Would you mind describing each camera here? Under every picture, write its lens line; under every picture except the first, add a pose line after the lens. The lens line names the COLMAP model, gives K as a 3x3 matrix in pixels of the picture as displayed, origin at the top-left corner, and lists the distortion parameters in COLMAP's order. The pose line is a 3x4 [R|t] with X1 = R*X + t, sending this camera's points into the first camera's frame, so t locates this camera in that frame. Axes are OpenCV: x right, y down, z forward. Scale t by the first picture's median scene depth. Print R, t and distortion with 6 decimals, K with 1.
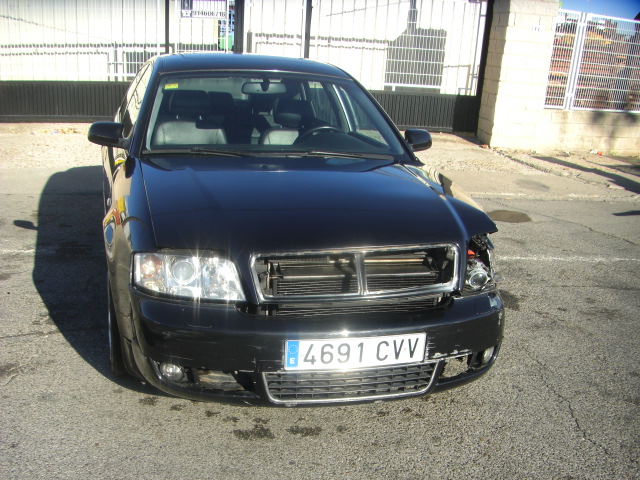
lens RADIAL K [[732.6, 0, 297.9], [0, 732.6, 338.6], [0, 0, 1]] dist [-0.176657, 0.080868]
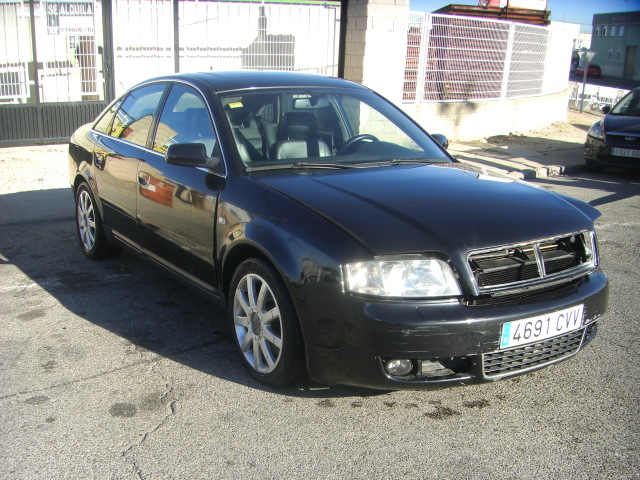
lens RADIAL K [[732.6, 0, 297.9], [0, 732.6, 338.6], [0, 0, 1]] dist [-0.176657, 0.080868]
pose [[0.952948, -0.138750, 0.269514, -0.540236], [0.139879, 0.990053, 0.015108, -0.030695], [-0.268930, 0.023302, 0.962878, -0.016898]]
